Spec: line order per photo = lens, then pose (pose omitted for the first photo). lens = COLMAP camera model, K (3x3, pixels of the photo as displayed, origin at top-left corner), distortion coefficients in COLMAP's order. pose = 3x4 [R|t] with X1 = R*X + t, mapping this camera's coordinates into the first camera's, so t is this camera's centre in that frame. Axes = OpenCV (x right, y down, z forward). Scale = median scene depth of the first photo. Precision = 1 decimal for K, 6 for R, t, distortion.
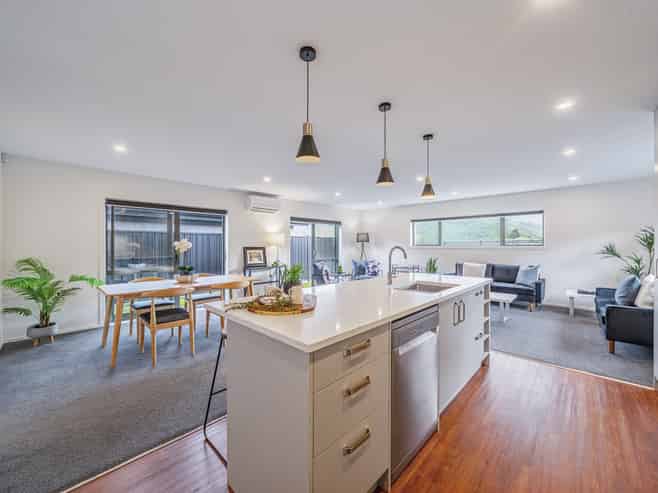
lens RADIAL K [[263.9, 0, 328.7], [0, 263.9, 246.2], [0, 0, 1]] dist [0.010521, 0.000127]
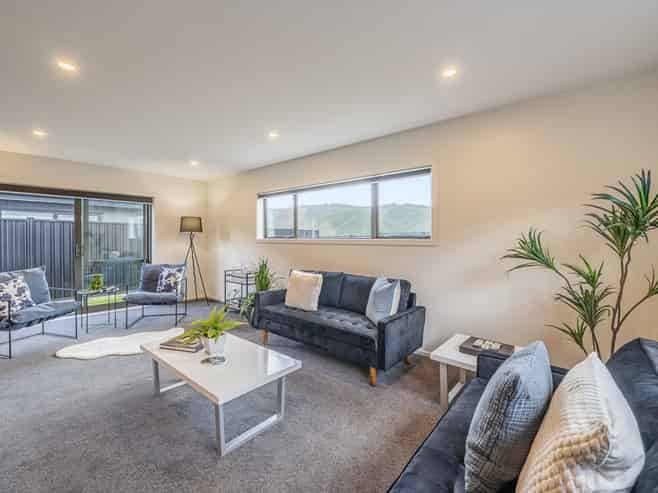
lens RADIAL K [[291.2, 0, 327.7], [0, 291.2, 242.5], [0, 0, 1]] dist [-0.001058, -0.000248]
pose [[0.998849, 0.006441, 0.047536, 0.535151], [-0.006764, 0.999955, 0.006624, 0.002999], [-0.047491, -0.006938, 0.998848, 0.424770]]
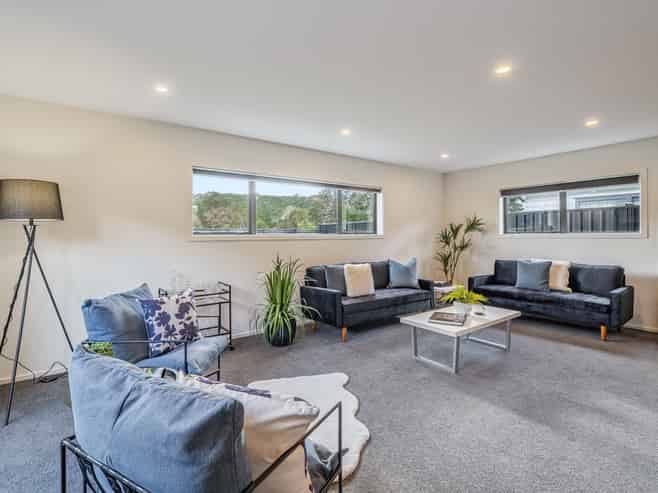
lens RADIAL K [[344.2, 0, 326.8], [0, 344.2, 241.4], [0, 0, 1]] dist [-0.003960, -0.000591]
pose [[0.170436, -0.010913, 0.985308, -0.180900], [0.004019, 0.999938, 0.010380, 0.005037], [-0.985361, 0.002191, 0.170469, 0.891082]]
